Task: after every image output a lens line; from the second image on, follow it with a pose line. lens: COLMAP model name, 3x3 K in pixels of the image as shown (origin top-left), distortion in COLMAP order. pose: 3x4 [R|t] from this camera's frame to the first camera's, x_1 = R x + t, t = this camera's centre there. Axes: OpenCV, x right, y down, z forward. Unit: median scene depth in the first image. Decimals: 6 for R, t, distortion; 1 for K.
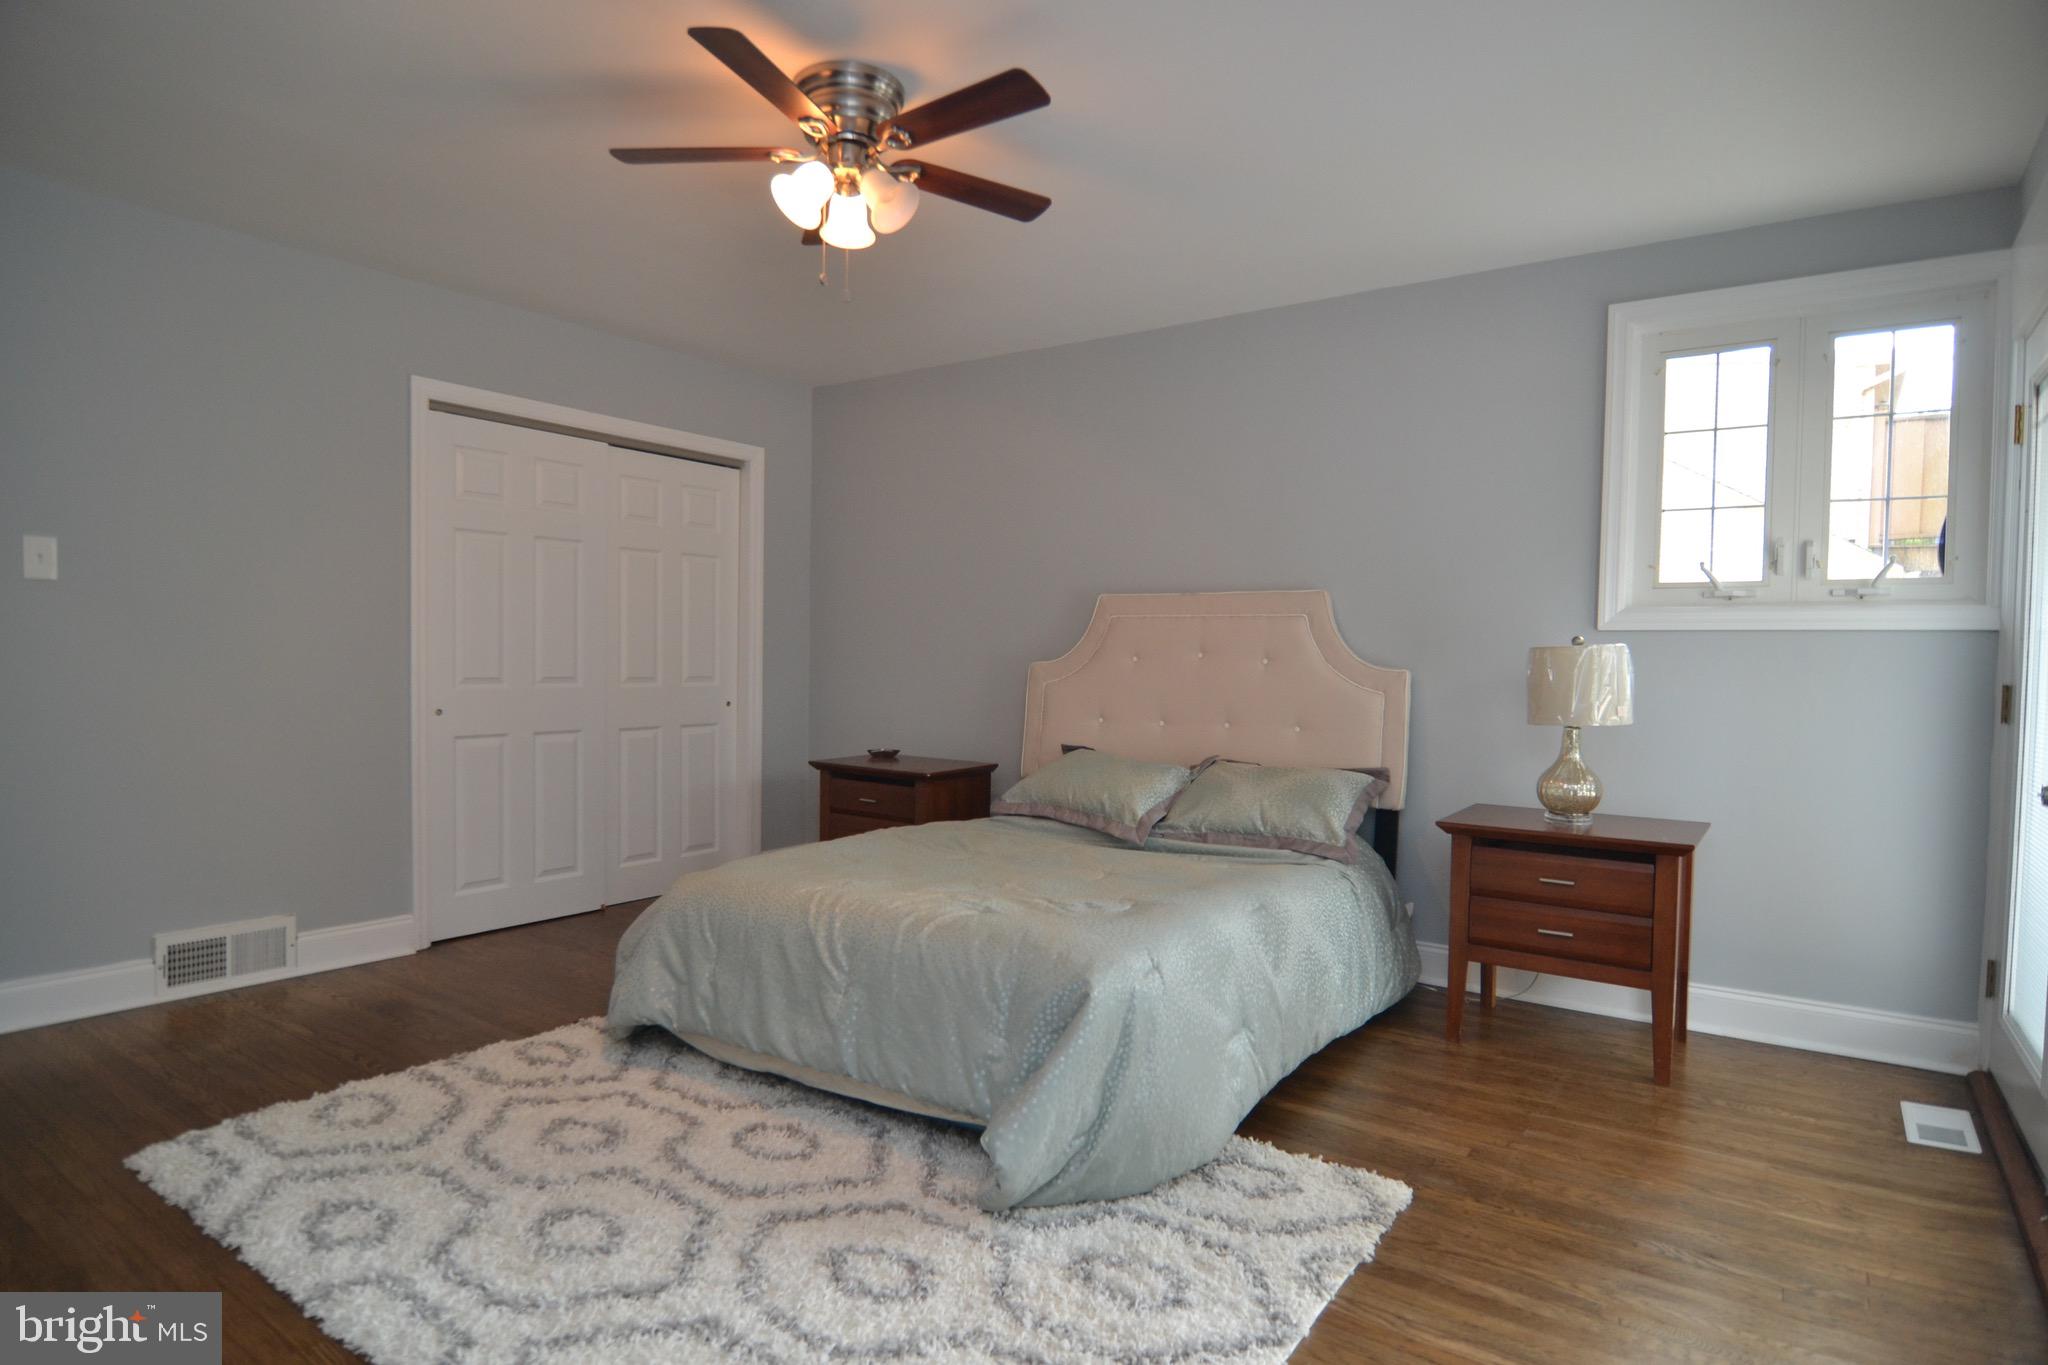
lens RADIAL K [[1113.6, 0, 1019.2], [0, 1113.6, 697.7], [0, 0, 1]] dist [-0.006490, -0.010913]
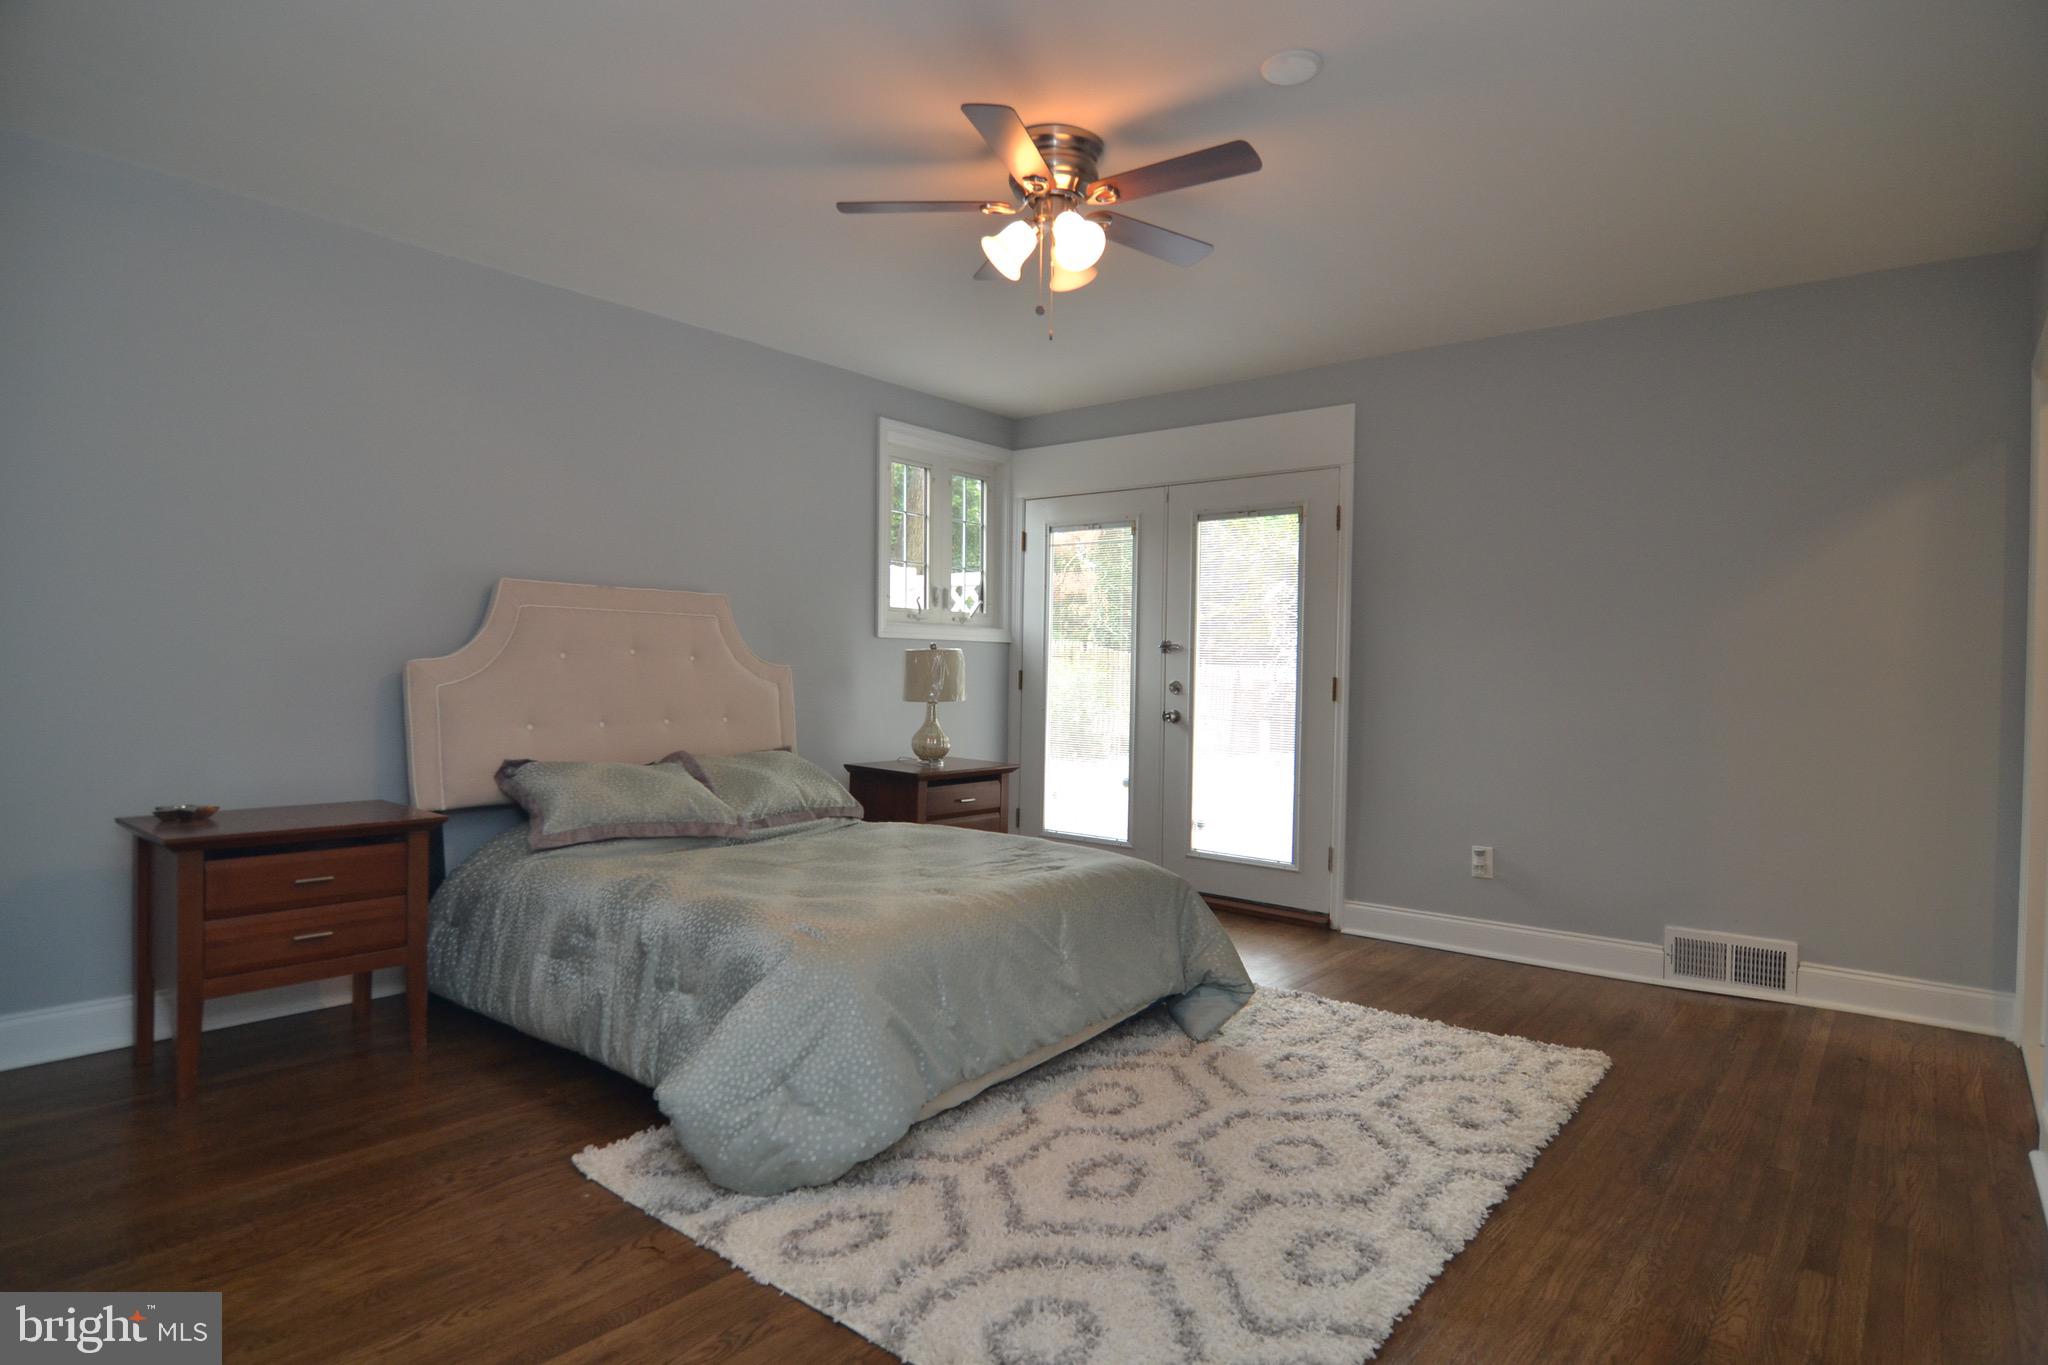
lens RADIAL K [[1113.6, 0, 1019.2], [0, 1113.6, 697.7], [0, 0, 1]] dist [-0.006490, -0.010913]
pose [[0.066749, -0.039954, 0.996970, -1.145270], [0.022449, 0.999005, 0.038532, -0.041336], [-0.997517, 0.019809, 0.067579, 0.871505]]
